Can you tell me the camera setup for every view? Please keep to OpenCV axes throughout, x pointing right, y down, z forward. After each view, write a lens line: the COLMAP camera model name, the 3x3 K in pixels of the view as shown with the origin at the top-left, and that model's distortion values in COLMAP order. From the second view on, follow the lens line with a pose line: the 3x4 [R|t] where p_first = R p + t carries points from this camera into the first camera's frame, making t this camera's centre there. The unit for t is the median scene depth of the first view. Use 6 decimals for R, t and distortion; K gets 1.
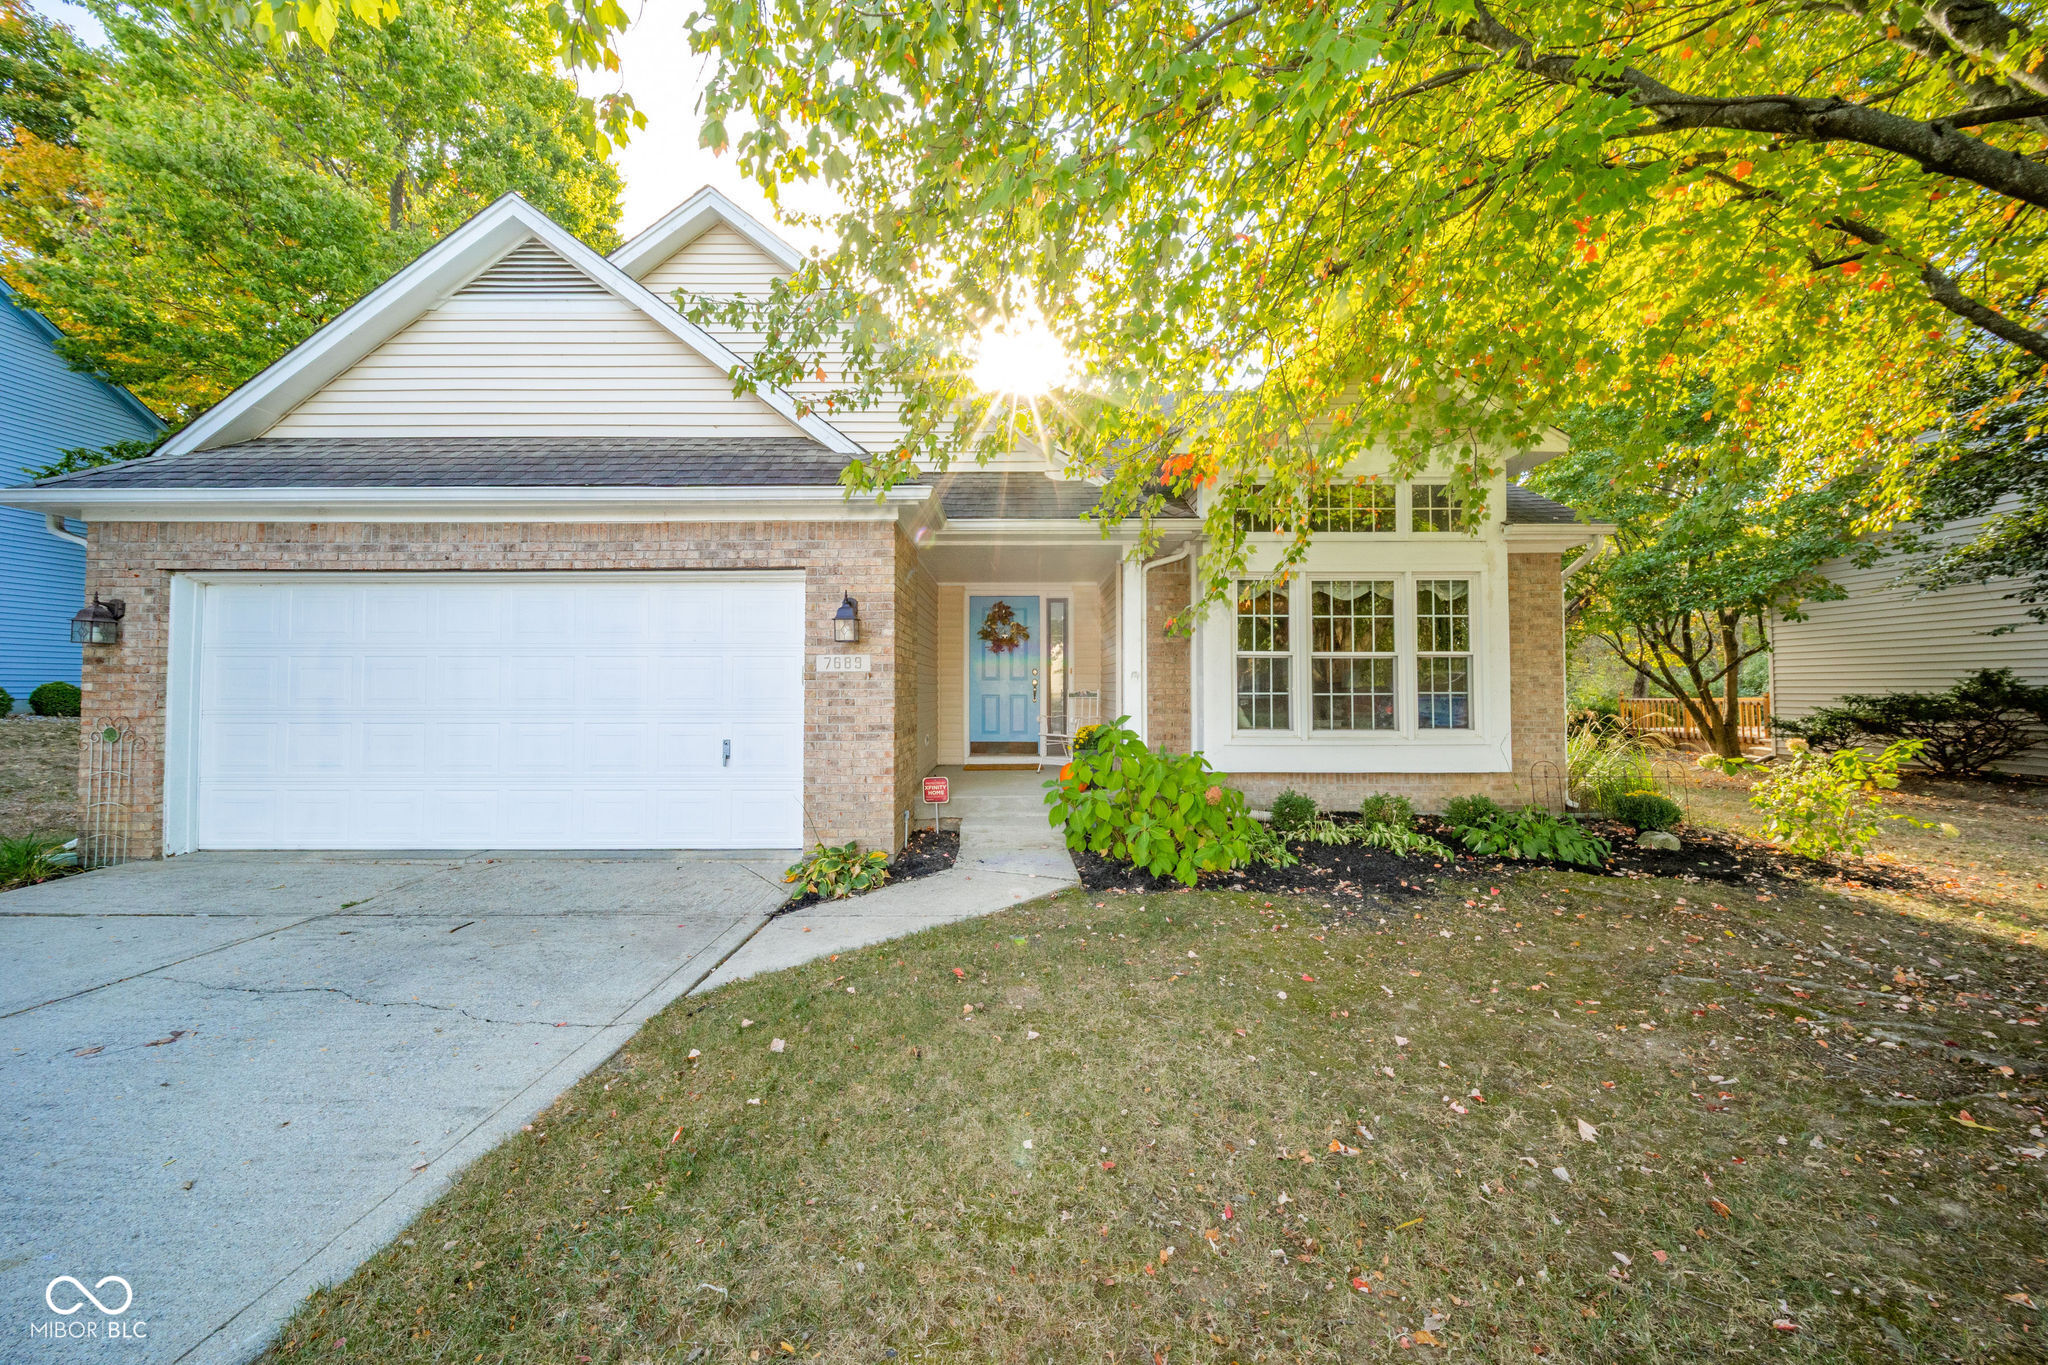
lens RADIAL K [[722.0, 0, 1034.3], [0, 722.0, 677.7], [0, 0, 1]] dist [0.002584, -0.001430]
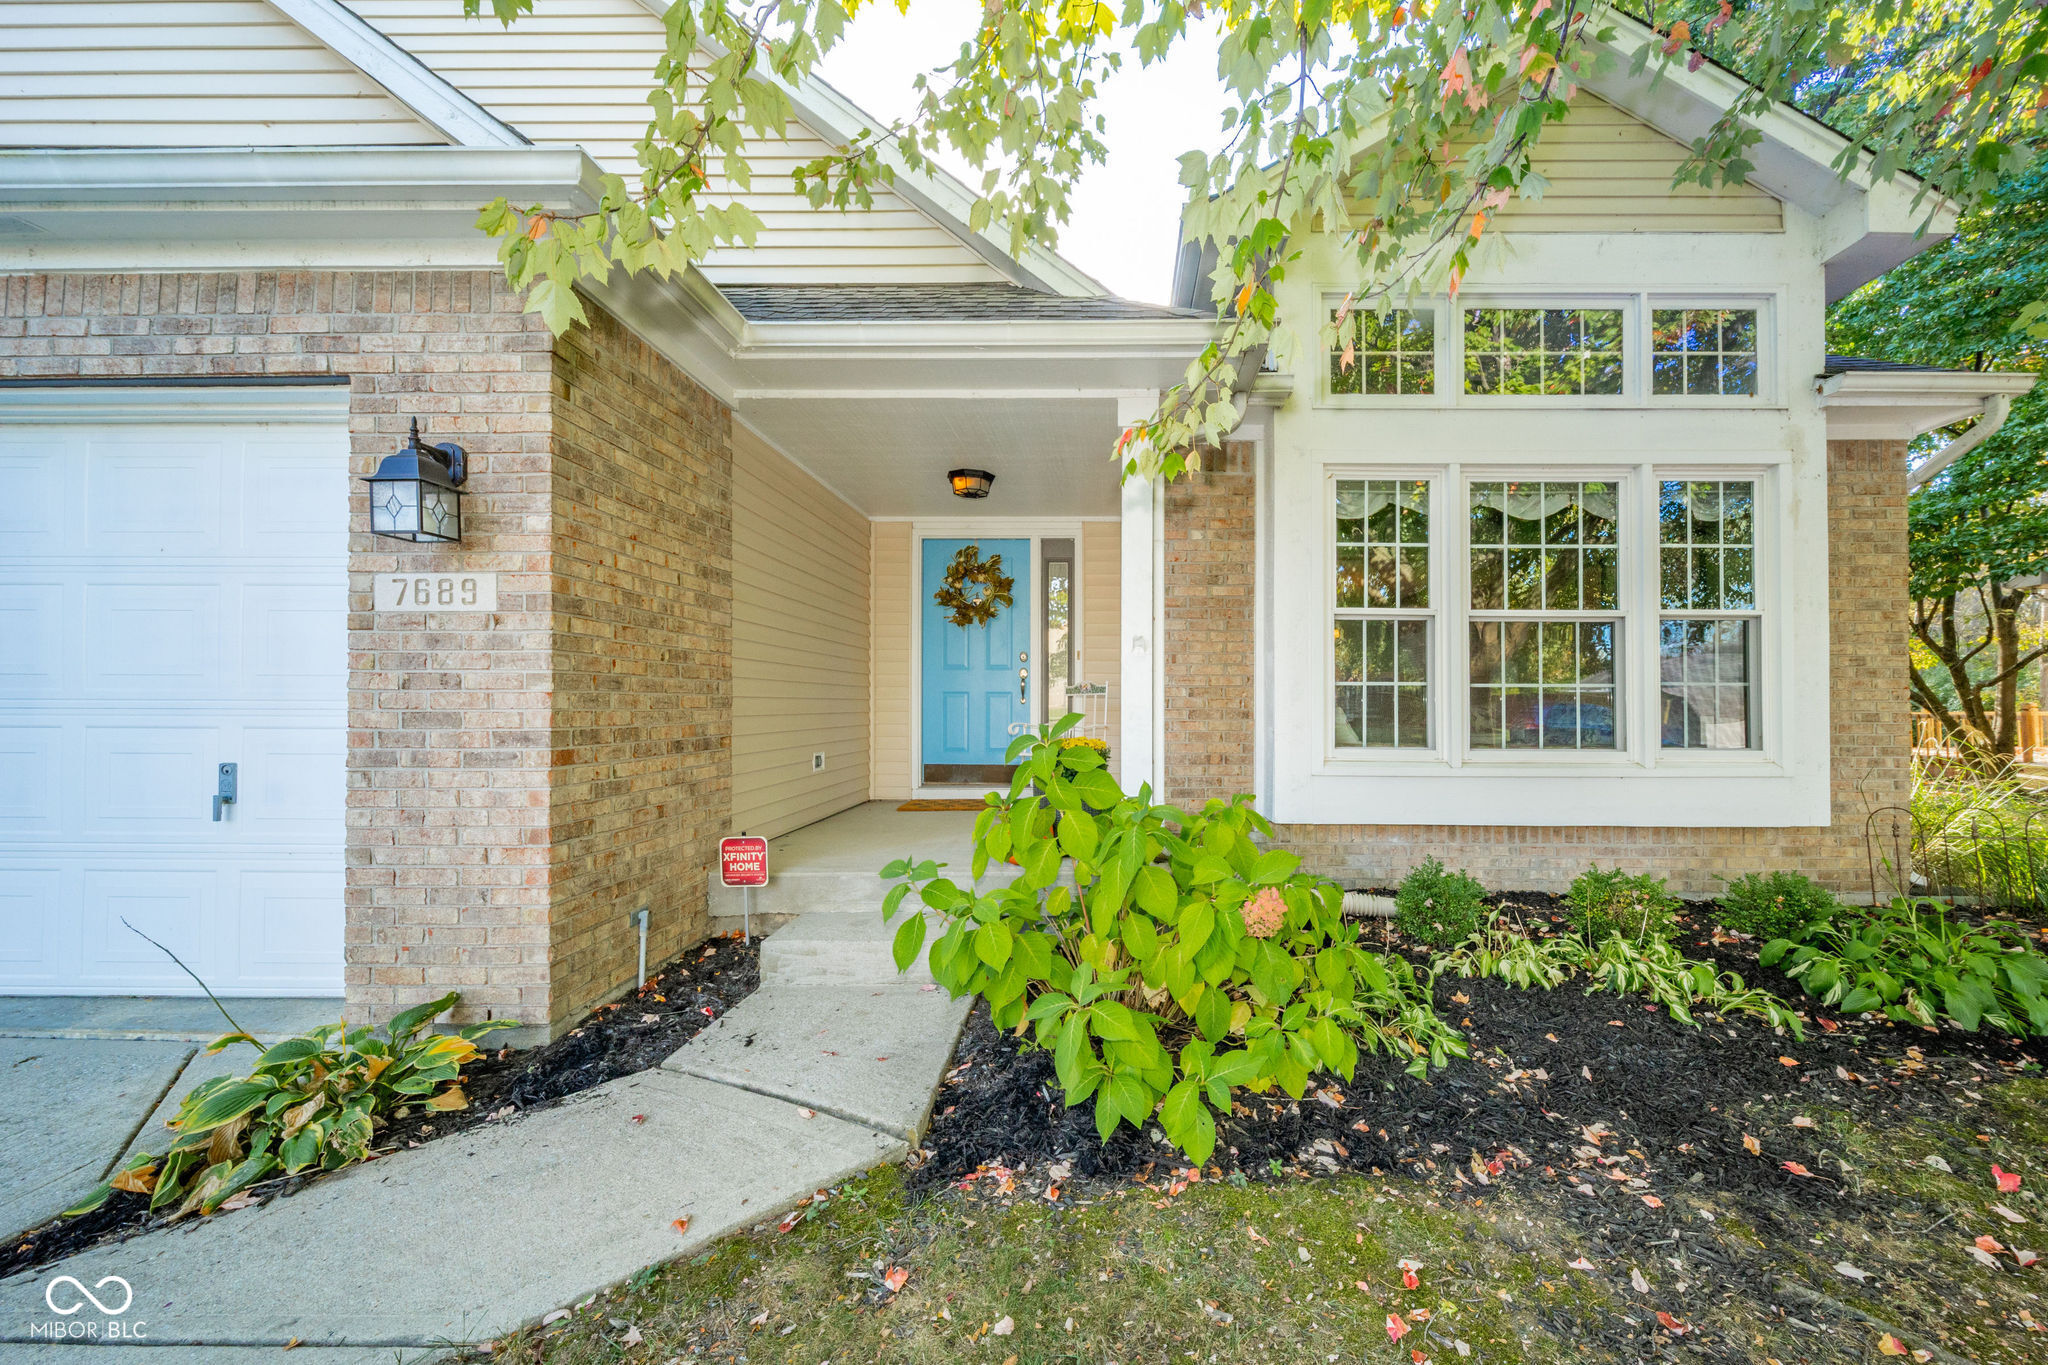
lens RADIAL K [[748.6, 0, 1120.8], [0, 748.6, 700.3], [0, 0, 1]] dist [0.002375, -0.000105]
pose [[0.999859, 0.004201, -0.016268, 0.141493], [-0.004042, 0.999944, 0.009766, 0.034518], [0.016308, -0.009699, 0.999820, 0.474540]]
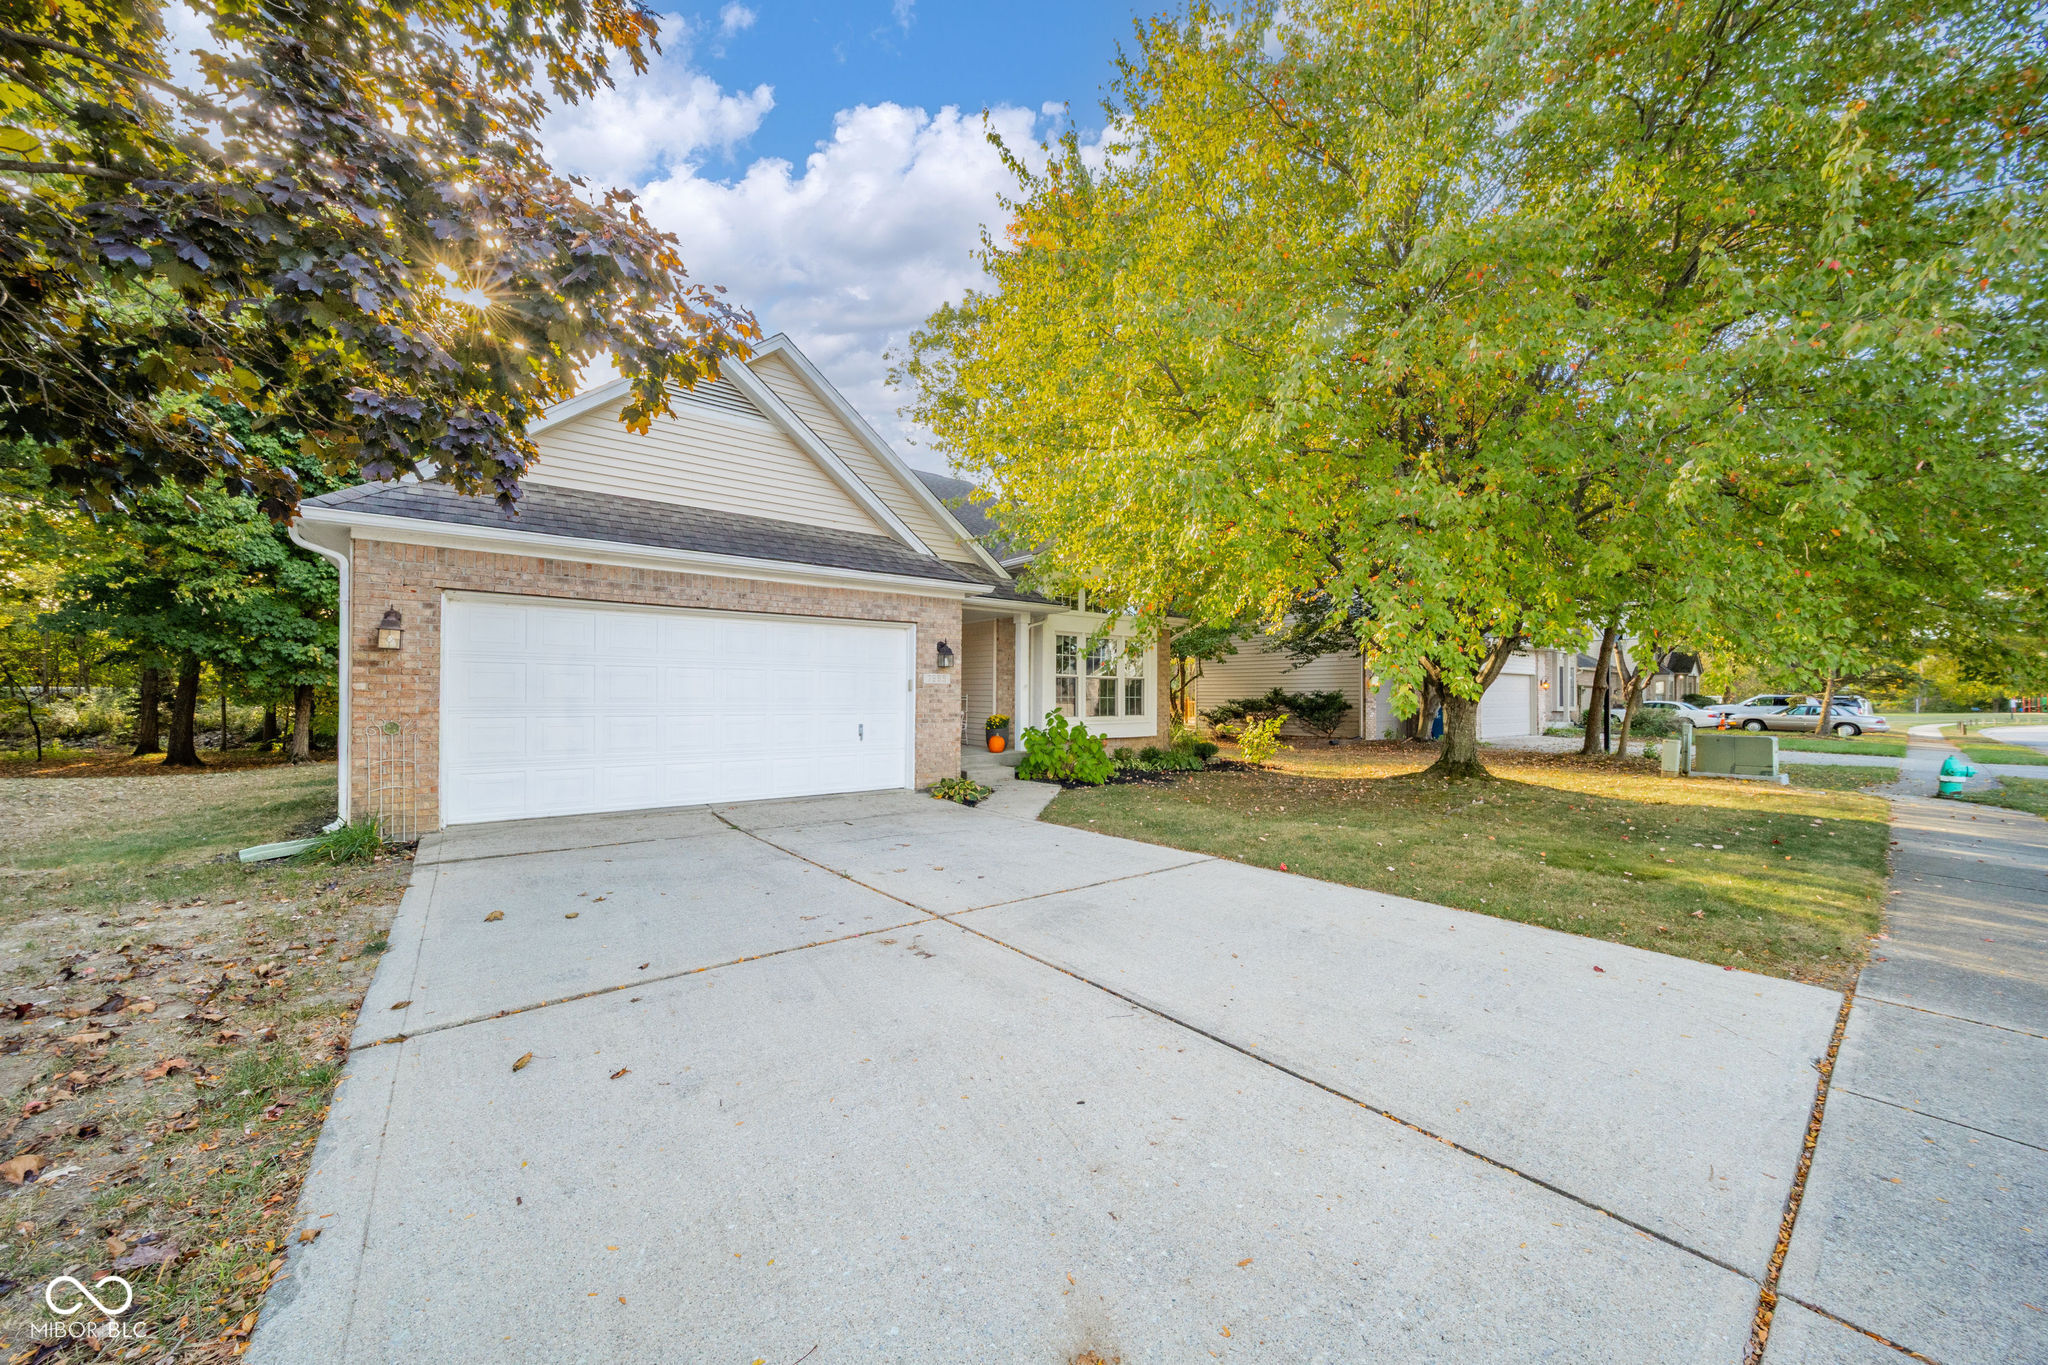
lens RADIAL K [[722.0, 0, 1033.0], [0, 722.0, 692.6], [0, 0, 1]] dist [0.002584, -0.001430]
pose [[0.788743, 0.008834, 0.614660, -1.006319], [-0.018469, 0.999786, 0.009330, -0.005844], [-0.614446, -0.018711, 0.788737, -0.460781]]
